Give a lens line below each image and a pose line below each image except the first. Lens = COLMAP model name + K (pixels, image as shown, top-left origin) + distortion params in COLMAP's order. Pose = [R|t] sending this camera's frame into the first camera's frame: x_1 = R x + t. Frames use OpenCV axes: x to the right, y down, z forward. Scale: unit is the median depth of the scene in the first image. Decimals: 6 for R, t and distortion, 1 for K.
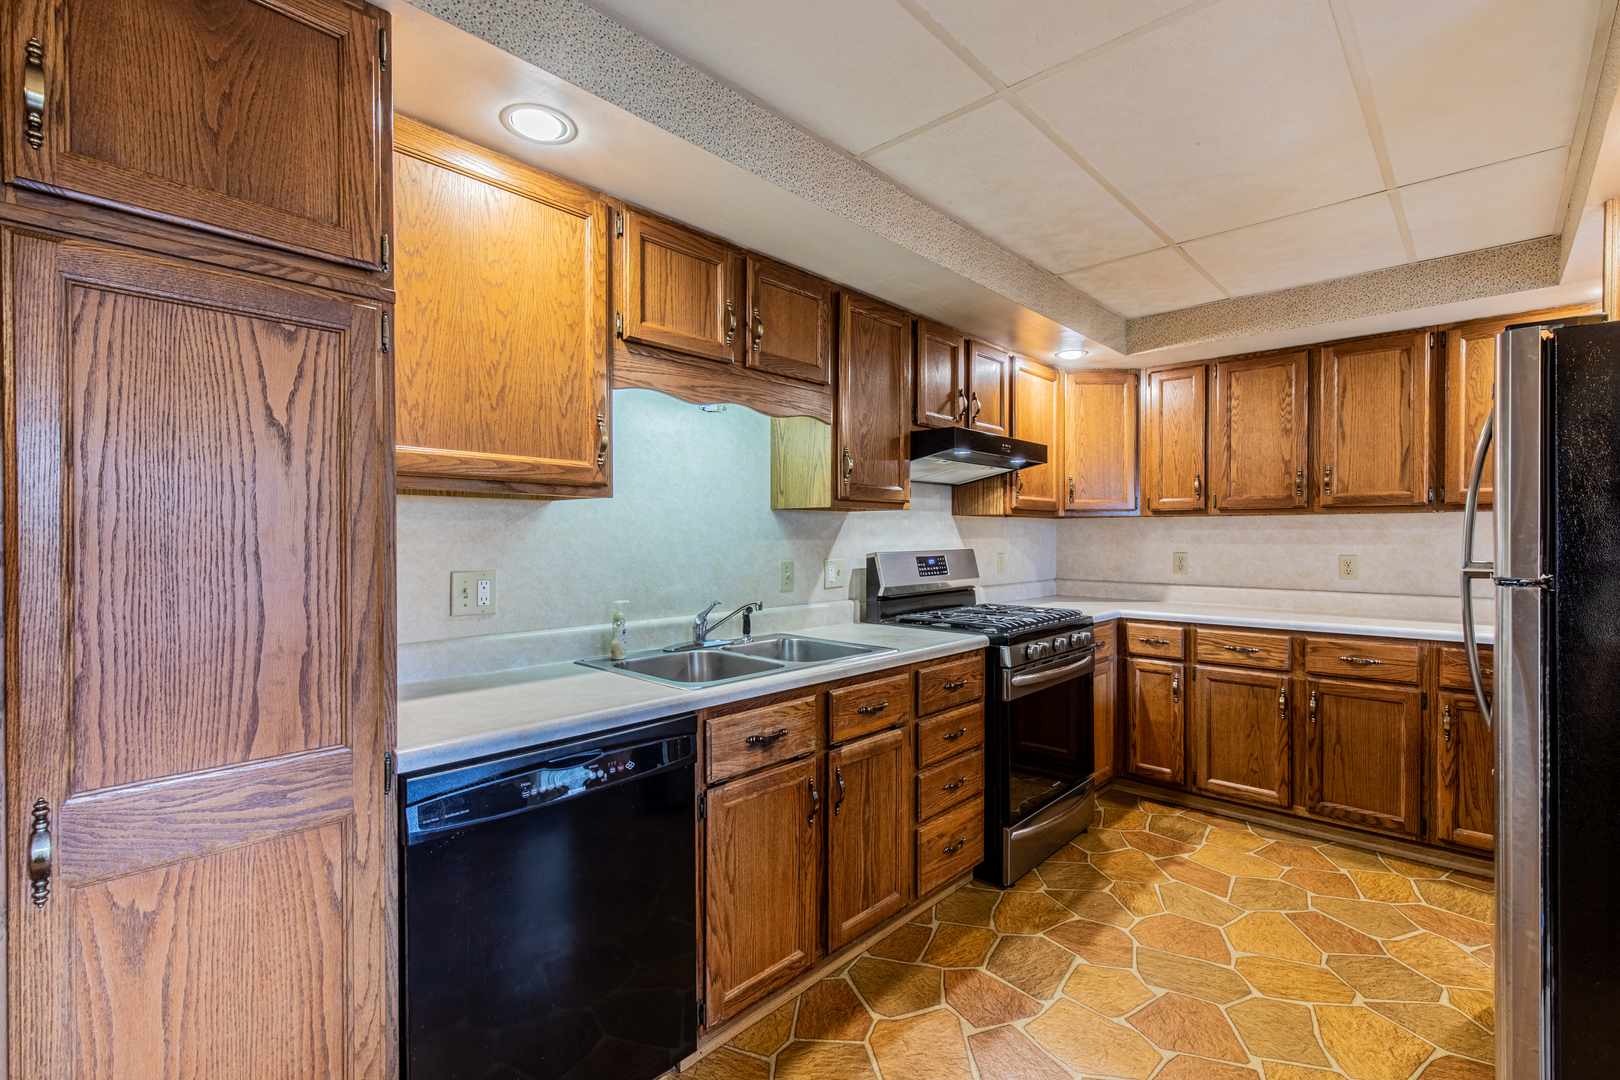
lens RADIAL K [[726.9, 0, 823.2], [0, 726.9, 540.8], [0, 0, 1]] dist [0.009996, -0.001706]
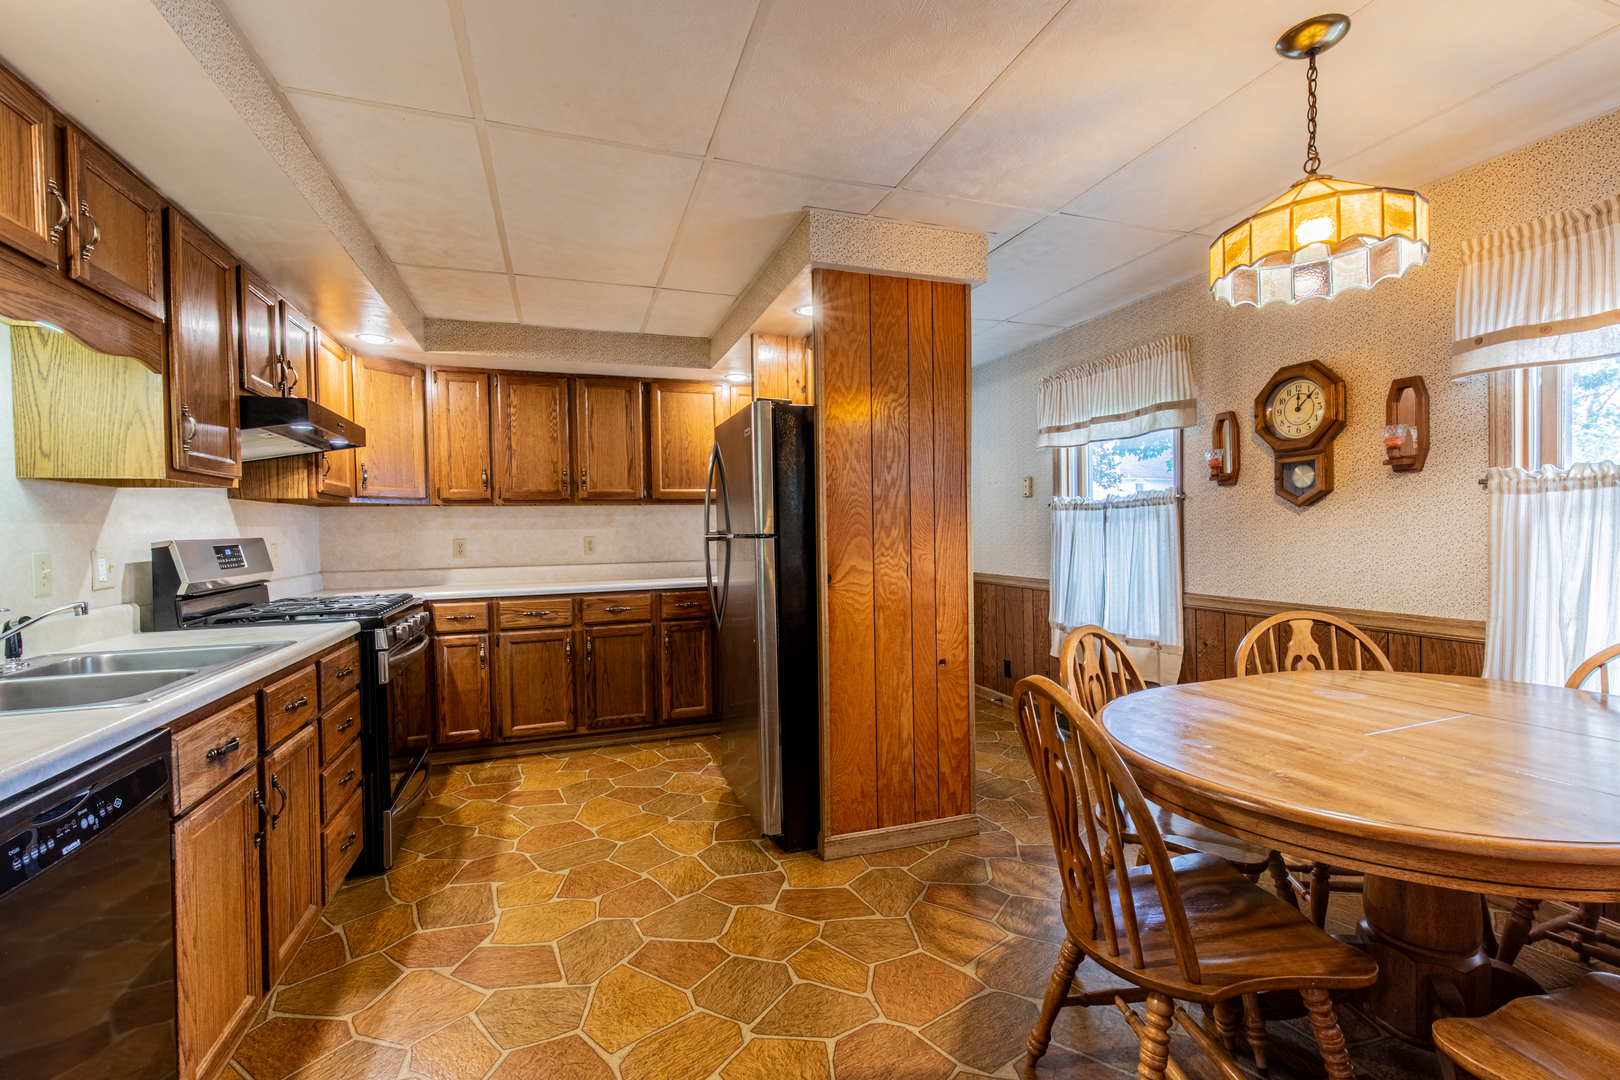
lens RADIAL K [[726.9, 0, 821.5], [0, 726.9, 539.5], [0, 0, 1]] dist [0.009996, -0.001706]
pose [[0.471026, -0.021812, 0.881849, -0.307592], [0.023921, 0.999642, 0.011948, 0.023421], [-0.881795, 0.015467, 0.471380, -0.001121]]
